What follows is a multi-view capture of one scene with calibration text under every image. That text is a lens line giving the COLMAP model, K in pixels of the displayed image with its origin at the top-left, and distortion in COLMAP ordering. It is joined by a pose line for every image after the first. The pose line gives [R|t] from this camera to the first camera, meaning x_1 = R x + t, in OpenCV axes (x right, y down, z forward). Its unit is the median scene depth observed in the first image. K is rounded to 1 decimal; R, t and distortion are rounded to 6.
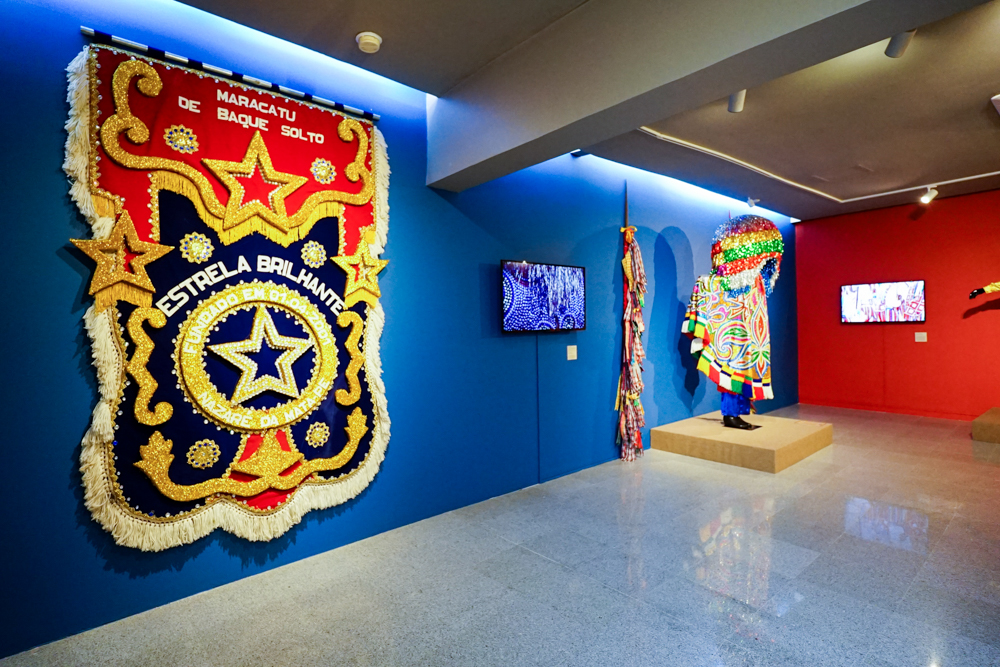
lens RADIAL K [[507.1, 0, 495.3], [0, 507.1, 330.7], [0, 0, 1]] dist [-0.041977, 0.005736]
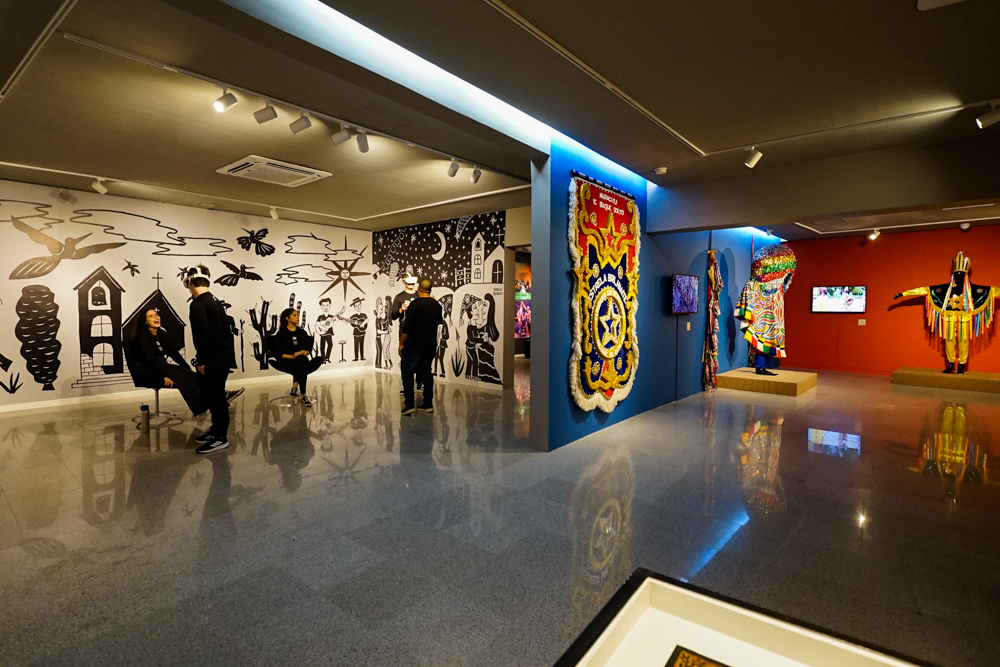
lens RADIAL K [[507.1, 0, 504.3], [0, 507.1, 334.6], [0, 0, 1]] dist [-0.041977, 0.005736]
pose [[0.990141, 0.015381, 0.139229, -1.001698], [-0.021750, 0.998780, 0.044337, 0.013731], [-0.138377, -0.046928, 0.989267, -0.842813]]
